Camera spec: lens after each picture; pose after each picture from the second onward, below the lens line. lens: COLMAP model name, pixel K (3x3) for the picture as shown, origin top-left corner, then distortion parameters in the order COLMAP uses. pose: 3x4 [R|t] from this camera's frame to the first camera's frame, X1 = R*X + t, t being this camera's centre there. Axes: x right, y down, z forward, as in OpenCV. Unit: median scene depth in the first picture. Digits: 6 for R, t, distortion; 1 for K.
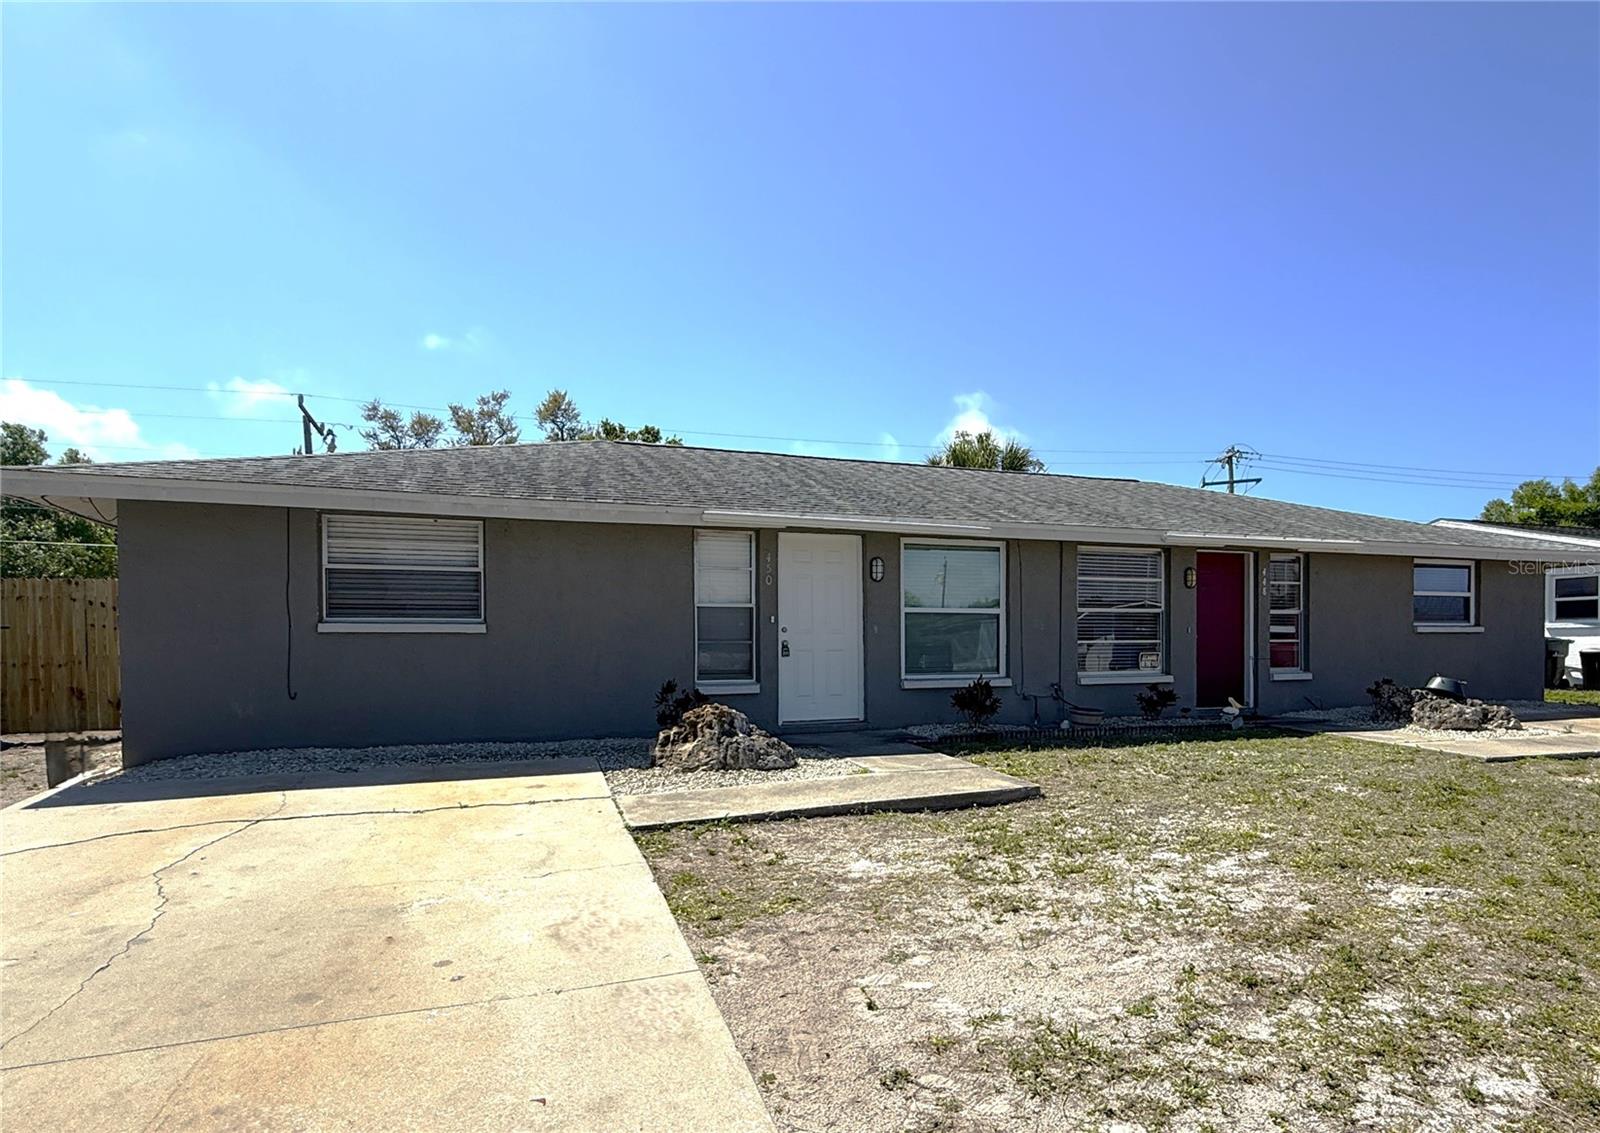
lens RADIAL K [[971.8, 0, 800.3], [0, 971.8, 570.4], [0, 0, 1]] dist [-0.003639, 0.001792]
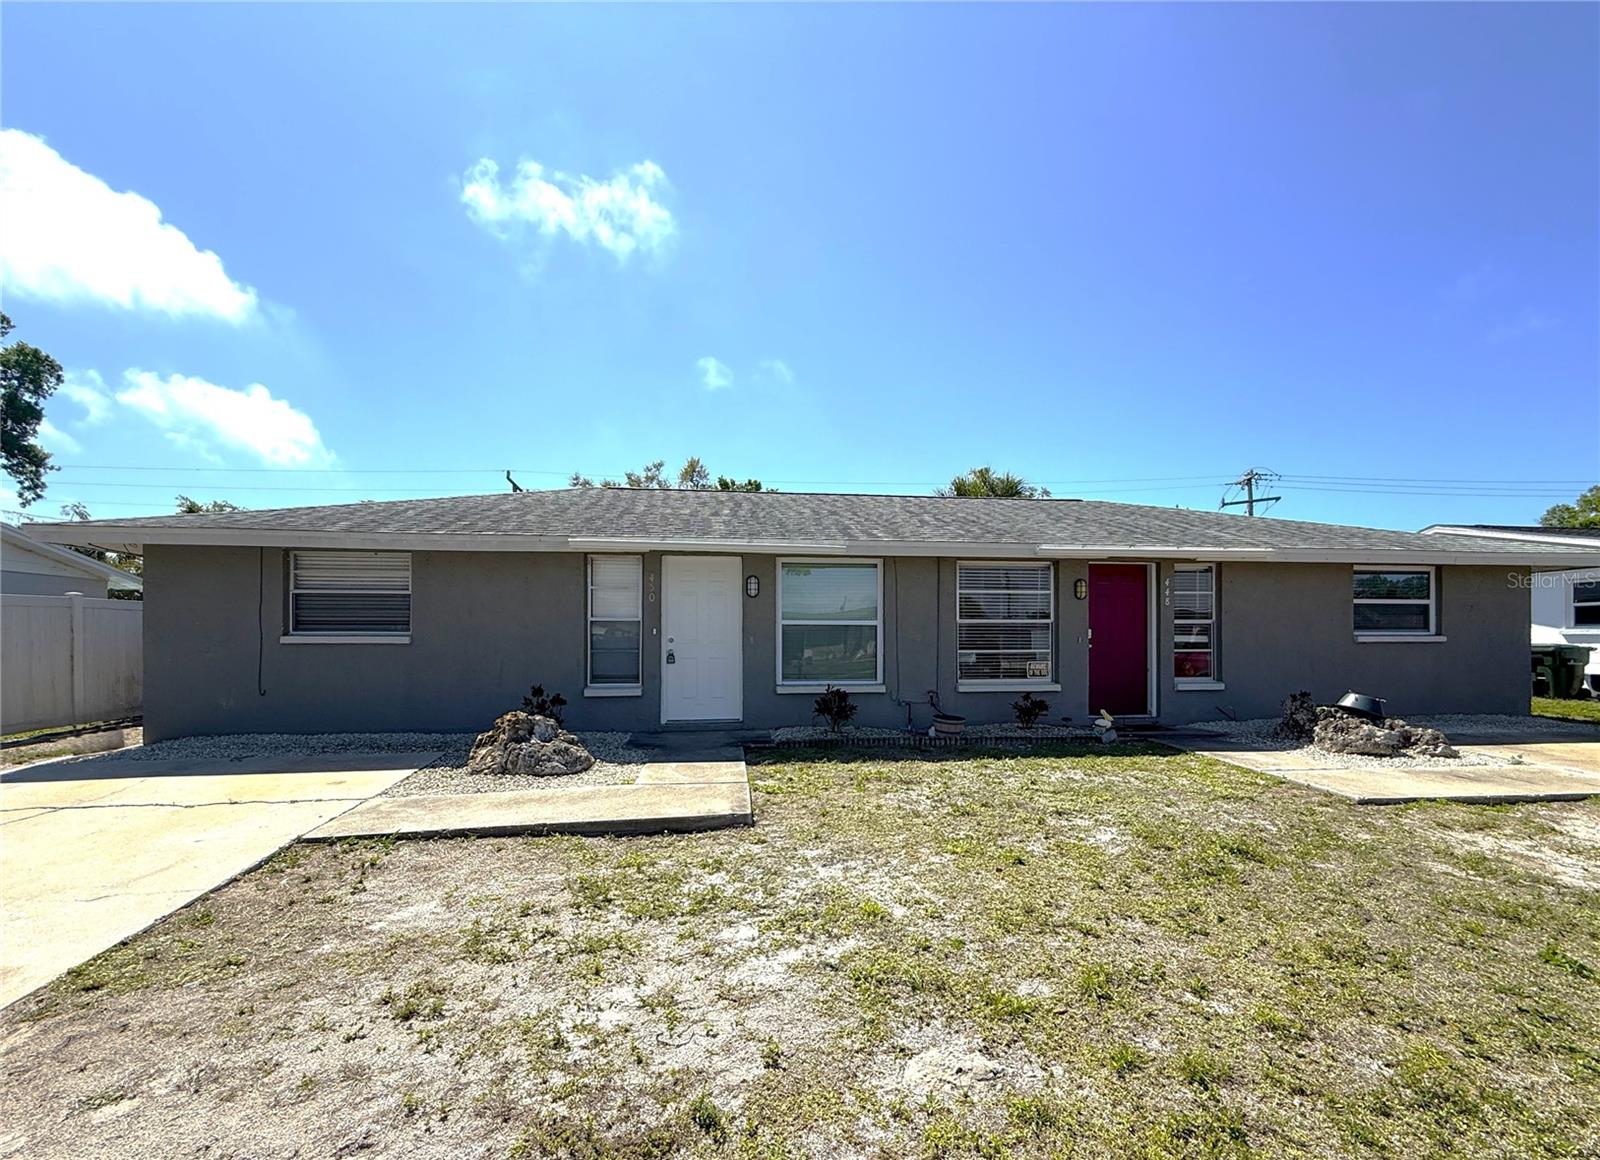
lens RADIAL K [[676.1, 0, 799.8], [0, 676.1, 579.7], [0, 0, 1]] dist [0.001303, 0.000146]
pose [[0.968115, -0.017871, -0.249870, 0.328258], [0.016011, 0.999827, -0.009474, -0.000591], [0.249996, 0.005172, 0.968233, 0.258761]]
